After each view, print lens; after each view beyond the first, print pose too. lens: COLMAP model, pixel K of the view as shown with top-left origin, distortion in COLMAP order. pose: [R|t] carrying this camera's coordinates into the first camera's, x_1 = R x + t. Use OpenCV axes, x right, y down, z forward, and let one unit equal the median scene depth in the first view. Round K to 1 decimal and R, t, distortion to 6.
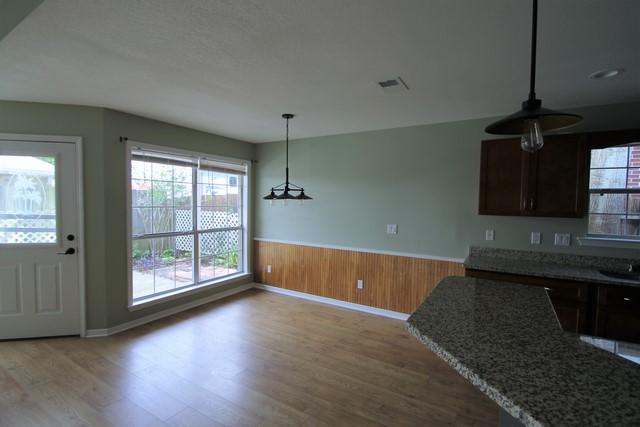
lens RADIAL K [[305.5, 0, 338.9], [0, 305.5, 218.1], [0, 0, 1]] dist [-0.007489, -0.003266]
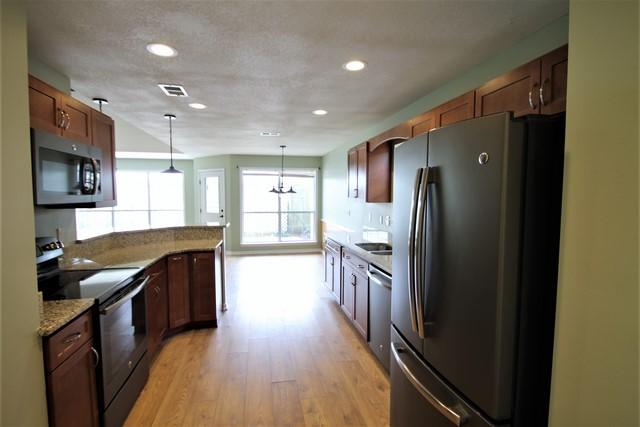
lens RADIAL K [[305.5, 0, 319.3], [0, 305.5, 214.8], [0, 0, 1]] dist [-0.007489, -0.003266]
pose [[0.682015, 0.036391, -0.730432, 1.021129], [-0.031852, 0.999292, 0.020045, 0.017876], [0.730644, 0.009595, 0.682691, -0.049085]]
